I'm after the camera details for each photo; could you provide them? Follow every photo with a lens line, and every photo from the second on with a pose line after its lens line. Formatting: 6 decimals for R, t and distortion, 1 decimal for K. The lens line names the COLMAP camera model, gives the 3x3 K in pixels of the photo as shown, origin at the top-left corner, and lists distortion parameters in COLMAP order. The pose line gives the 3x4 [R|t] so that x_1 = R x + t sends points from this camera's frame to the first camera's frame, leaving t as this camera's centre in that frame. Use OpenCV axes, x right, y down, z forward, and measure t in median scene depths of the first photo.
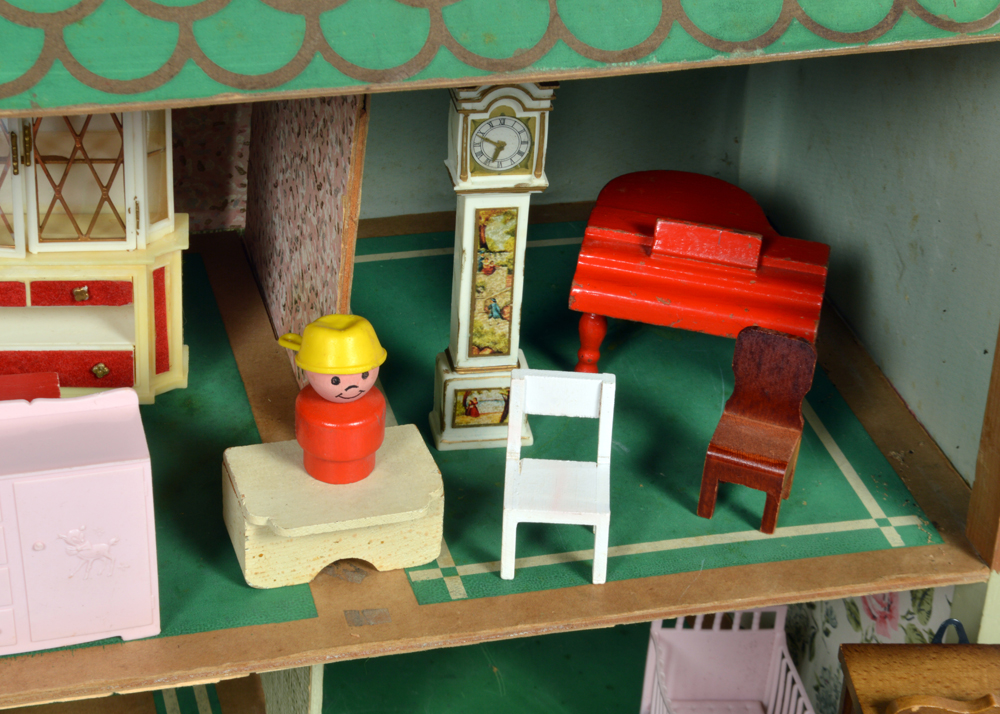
lens RADIAL K [[2210.7, 0, 500.5], [0, 2210.7, 358.1], [0, 0, 1]] dist [0.020397, 0.000000]
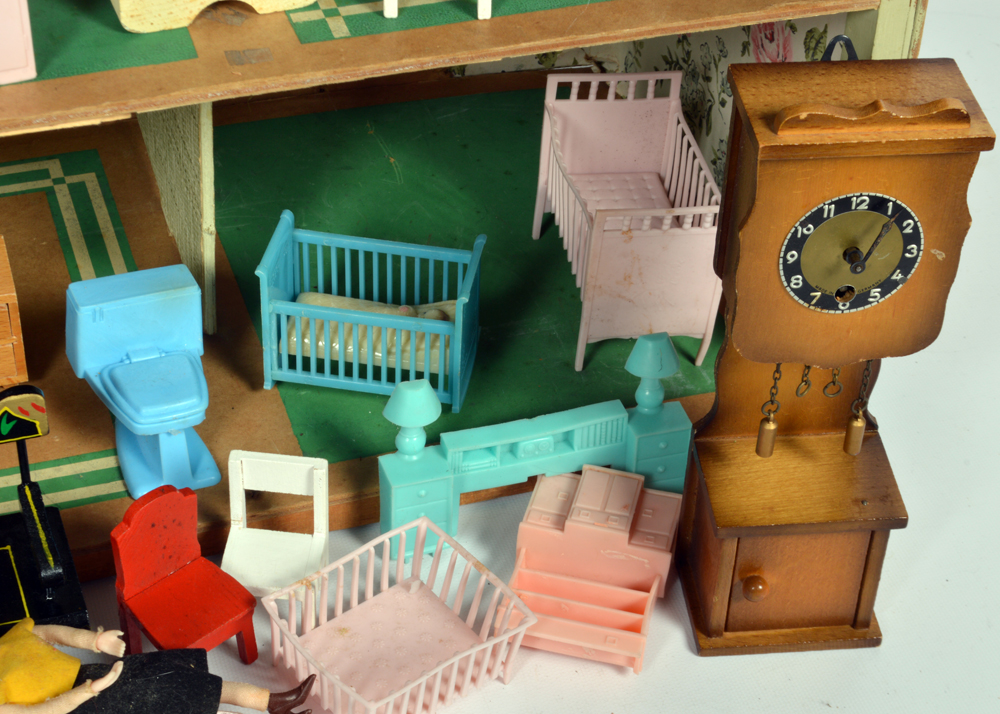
lens RADIAL K [[2210.7, 0, 501.0], [0, 2210.7, 362.1], [0, 0, 1]] dist [0.020397, 0.000000]
pose [[0.998545, -0.042083, 0.033713, 0.012436], [0.035721, 0.984612, 0.171063, 0.084786], [-0.040393, -0.169610, 0.984683, 0.007017]]
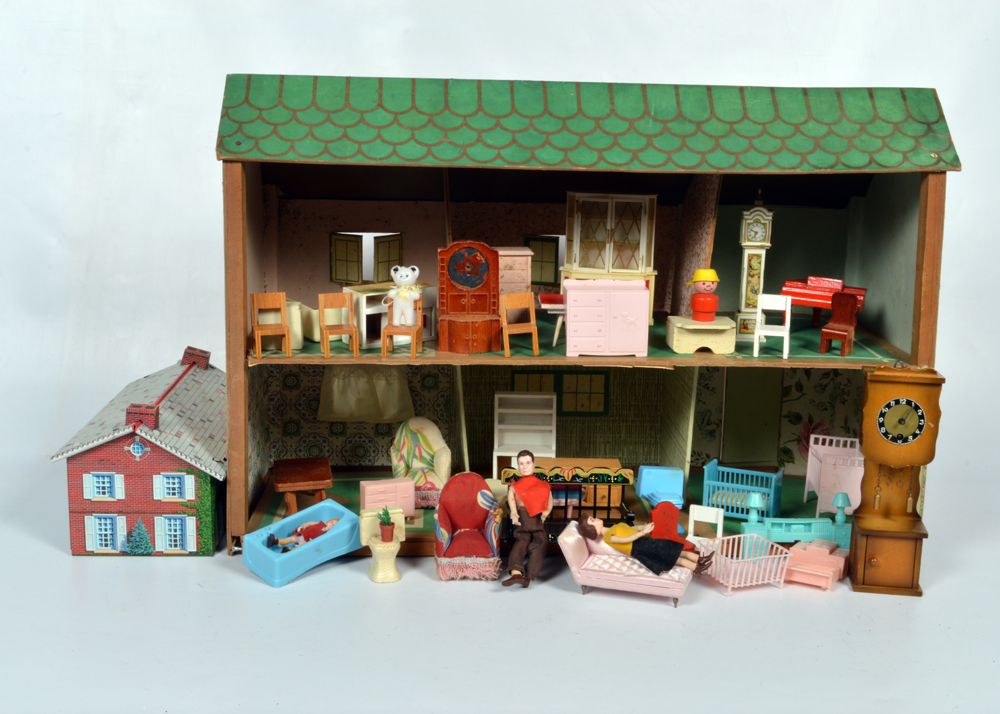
lens RADIAL K [[1313.0, 0, 501.3], [0, 1313.0, 359.5], [0, 0, 1]] dist [-0.043373, 0.000000]
pose [[0.977605, 0.015013, -0.209913, 0.041102], [-0.086886, 0.937268, -0.337608, 0.769504], [0.191676, 0.348286, 0.917582, -0.786787]]
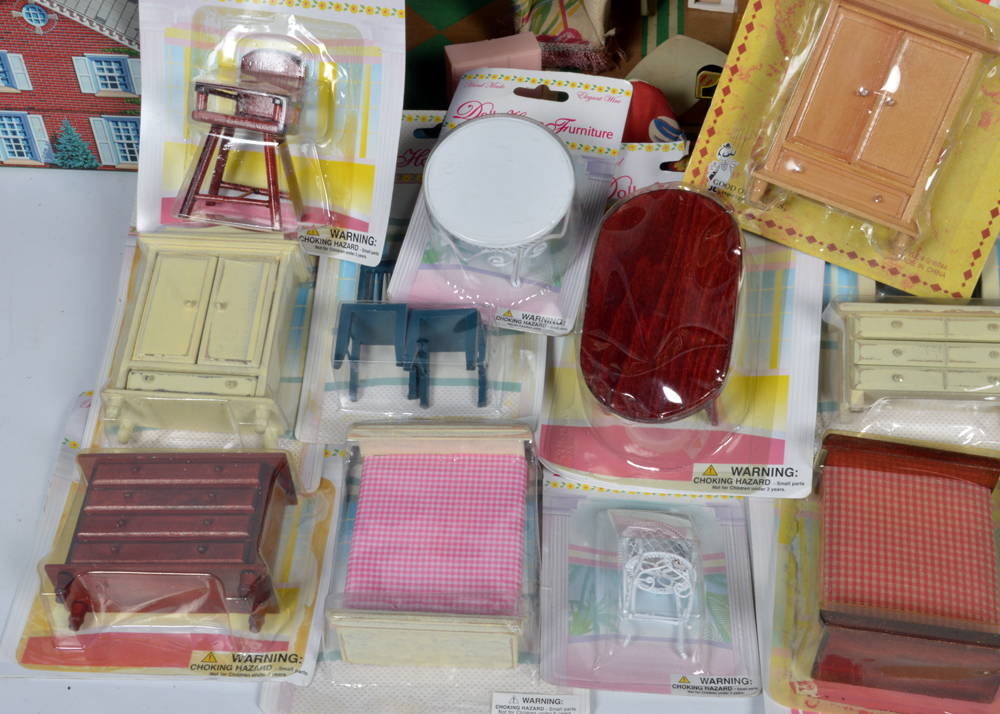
lens RADIAL K [[1462.8, 0, 499.6], [0, 1462.8, 360.8], [0, 0, 1]] dist [-0.035941, 0.000000]
pose [[0.937526, 0.215565, -0.273086, -0.139378], [-0.128044, 0.943616, 0.305277, 0.174134], [0.323495, -0.251238, 0.912267, -0.134354]]
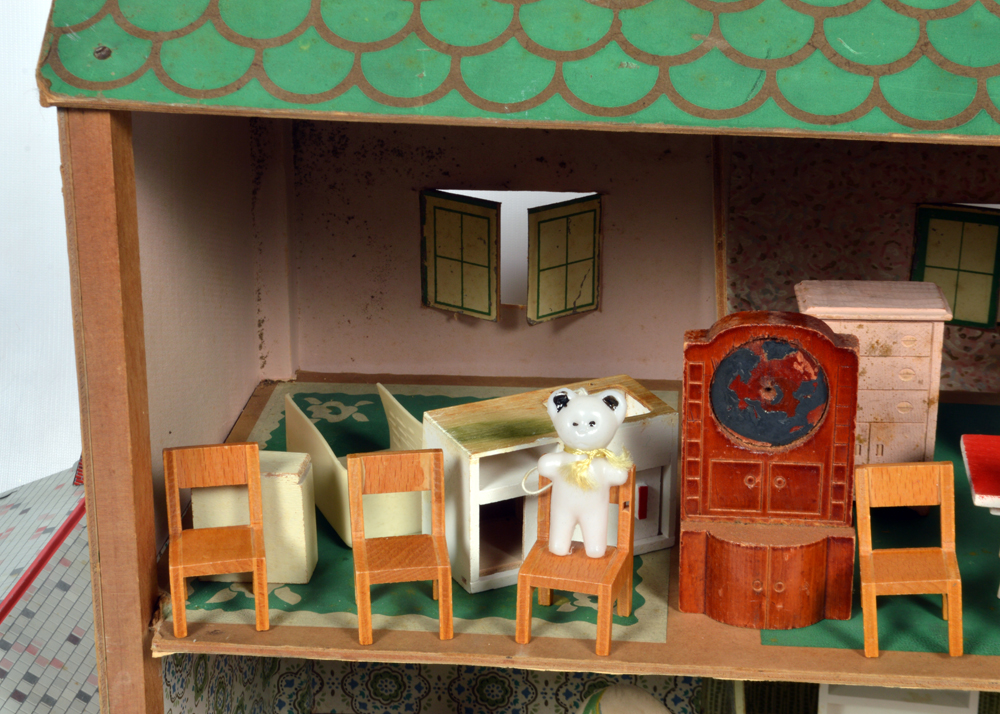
lens RADIAL K [[1973.1, 0, 503.6], [0, 1973.1, 366.6], [0, 0, 1]] dist [-0.000102, 0.000000]
pose [[0.933811, 0.084406, -0.347668, -0.179774], [-0.154170, 0.971852, -0.178146, 0.206961], [0.322845, 0.219955, 0.920538, -0.083530]]
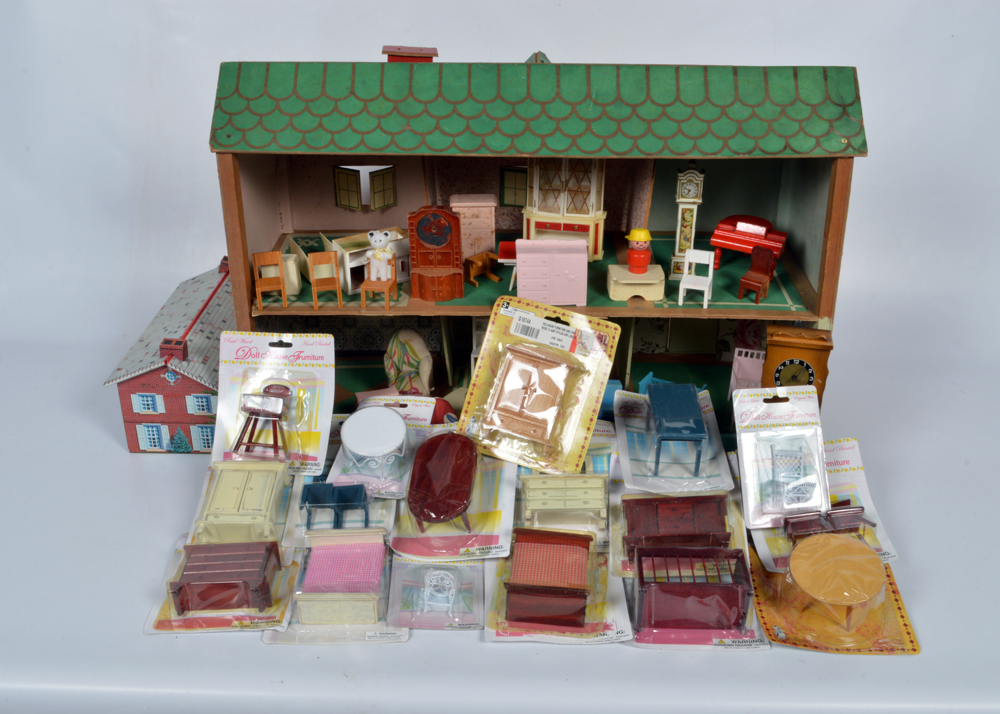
lens RADIAL K [[1068.3, 0, 499.7], [0, 1068.3, 358.5], [0, 0, 1]] dist [-0.065479, 0.000000]
pose [[0.958839, 0.086694, -0.270393, 0.204139], [-0.109622, 0.991445, -0.070851, 0.348956], [0.261938, 0.097576, 0.960139, -0.783987]]
